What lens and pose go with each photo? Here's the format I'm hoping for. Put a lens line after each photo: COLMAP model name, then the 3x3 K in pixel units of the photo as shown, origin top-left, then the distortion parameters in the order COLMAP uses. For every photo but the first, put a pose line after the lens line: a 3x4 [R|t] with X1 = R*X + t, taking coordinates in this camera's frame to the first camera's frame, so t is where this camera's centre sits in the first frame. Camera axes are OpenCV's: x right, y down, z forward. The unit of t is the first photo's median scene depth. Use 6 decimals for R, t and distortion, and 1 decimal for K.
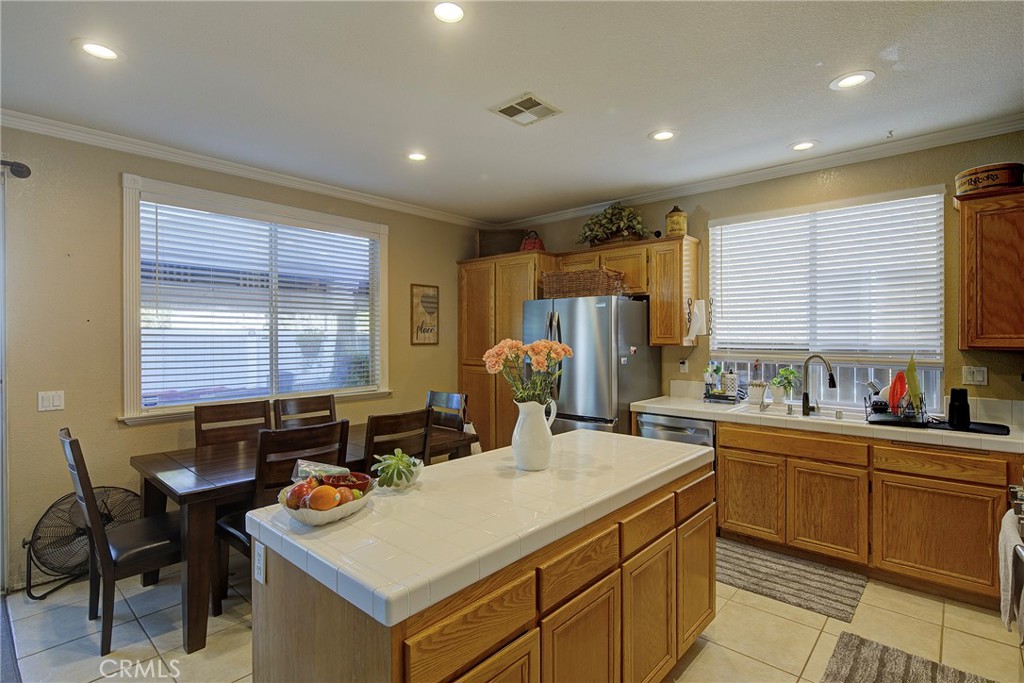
lens RADIAL K [[488.7, 0, 512.0], [0, 488.7, 341.5], [0, 0, 1]] dist [0.001666, 0.000040]
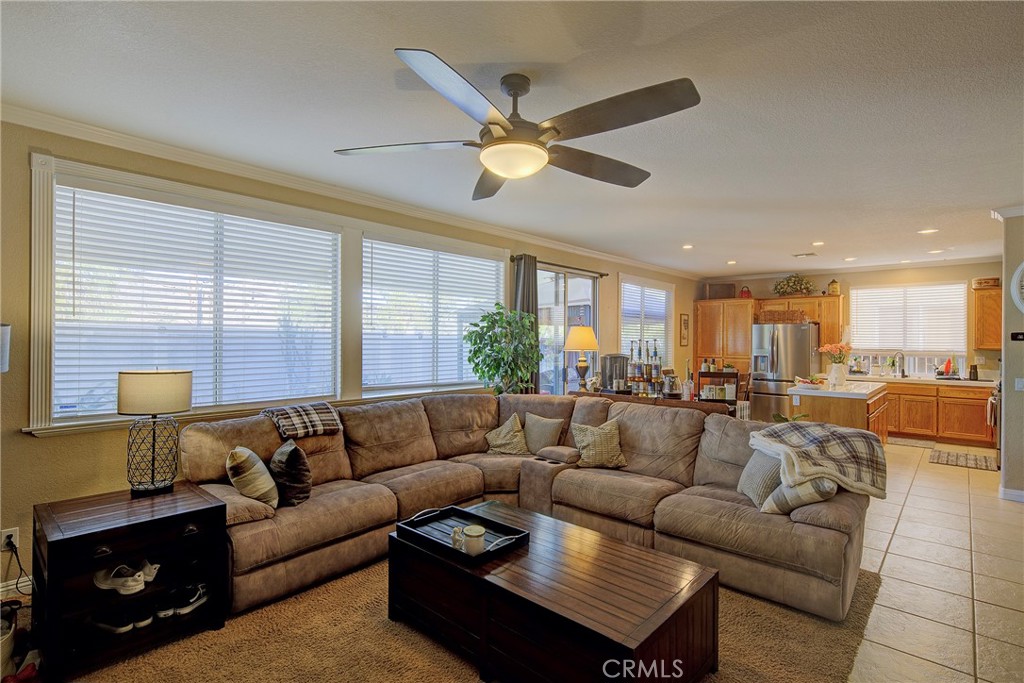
lens RADIAL K [[490.7, 0, 524.7], [0, 490.7, 341.8], [0, 0, 1]] dist [0.016958, 0.000475]
pose [[0.999909, 0.007517, 0.011244, -1.043915], [-0.007426, 0.999939, -0.008180, 0.011756], [-0.011305, 0.008096, 0.999903, -1.123787]]
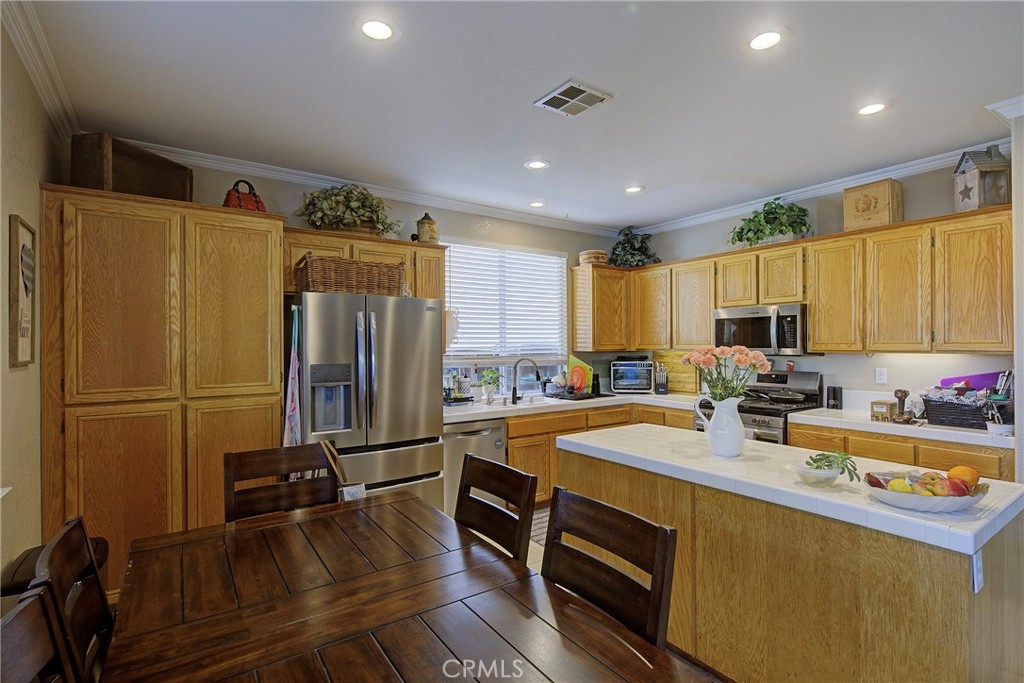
lens RADIAL K [[488.7, 0, 512.0], [0, 488.7, 341.5], [0, 0, 1]] dist [0.001666, 0.000040]
pose [[0.230430, 0.002971, 0.973084, -0.628626], [0.011855, 0.999913, -0.005860, -0.009136], [-0.973017, 0.012886, 0.230374, 0.640271]]
